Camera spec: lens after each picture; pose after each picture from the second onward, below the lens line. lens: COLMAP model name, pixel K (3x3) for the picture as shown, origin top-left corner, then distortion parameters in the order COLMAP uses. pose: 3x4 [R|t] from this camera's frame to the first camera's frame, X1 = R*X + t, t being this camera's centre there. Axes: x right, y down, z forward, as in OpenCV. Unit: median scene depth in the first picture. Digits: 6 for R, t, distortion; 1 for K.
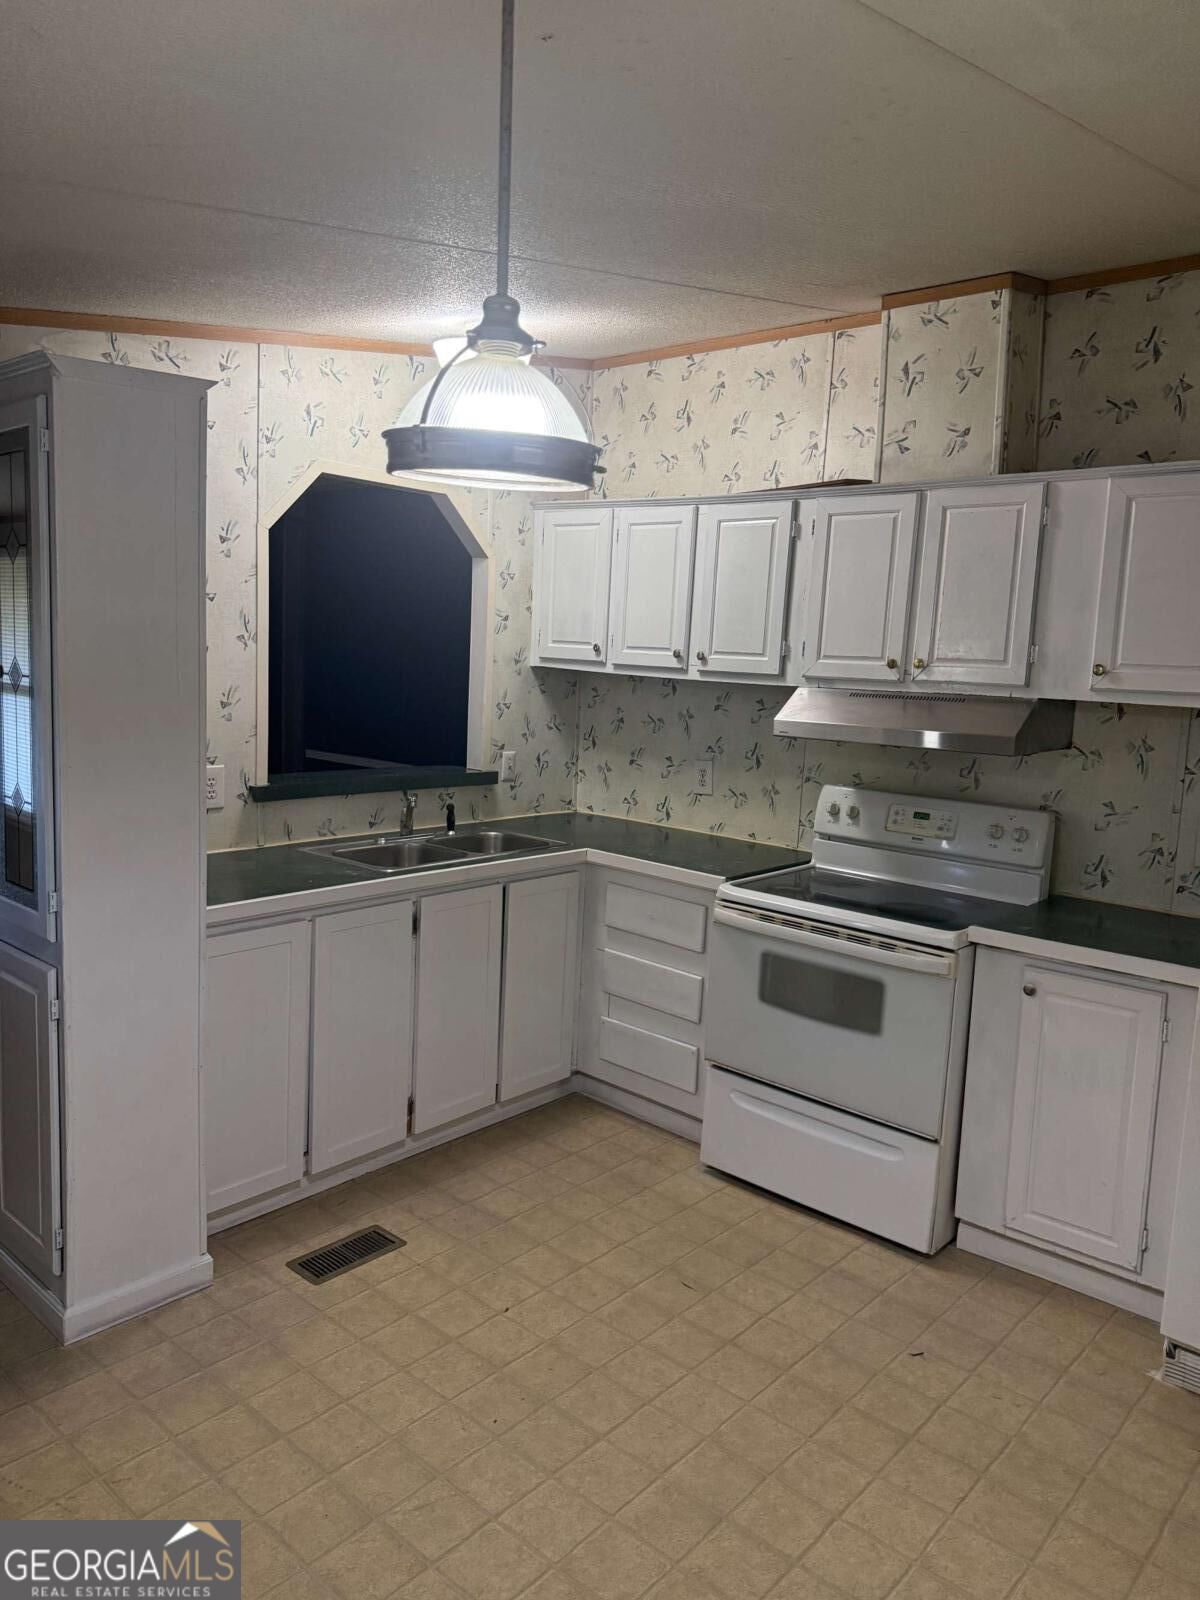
lens RADIAL K [[1115.5, 0, 593.1], [0, 1115.5, 811.4], [0, 0, 1]] dist [0.166605, -0.344144]
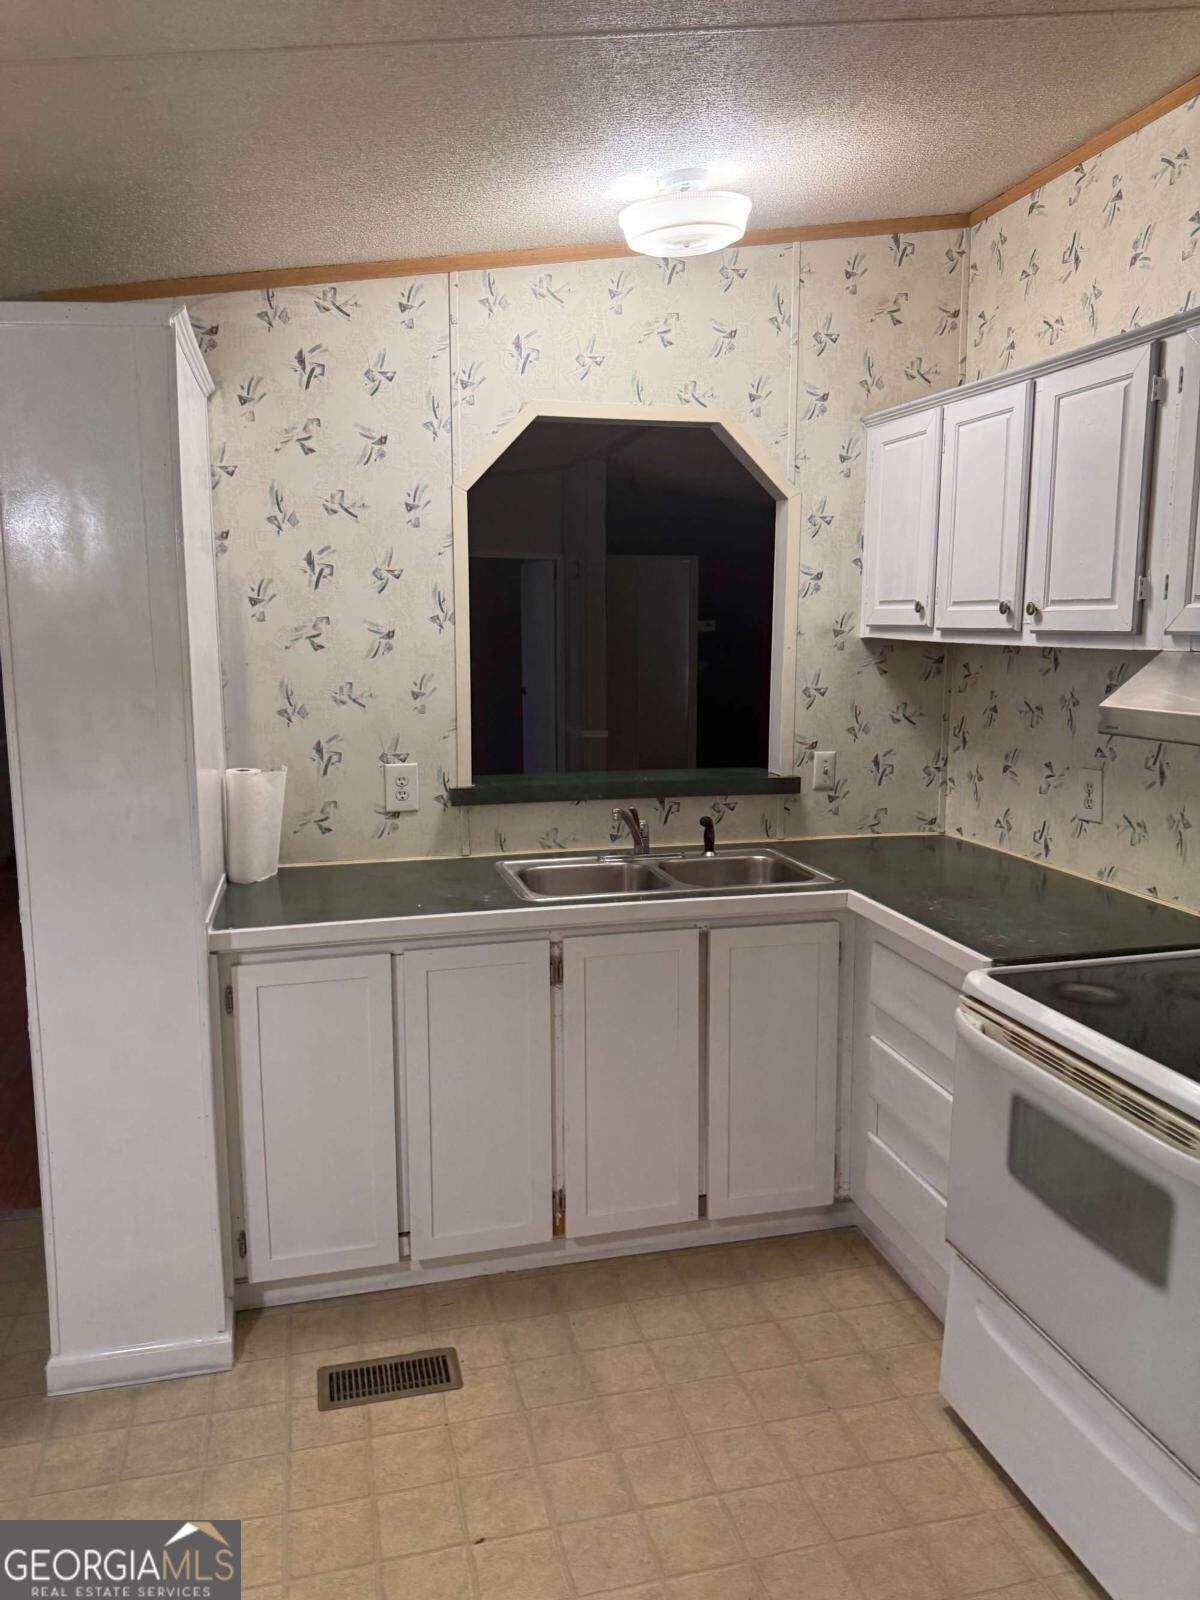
lens RADIAL K [[1130.7, 0, 592.7], [0, 1130.7, 798.4], [0, 0, 1]] dist [0.115557, -0.178311]
pose [[0.827840, 0.039208, -0.559593, 0.265185], [-0.042956, 0.999056, 0.006451, -0.023020], [0.559318, 0.018698, 0.828743, 0.314601]]
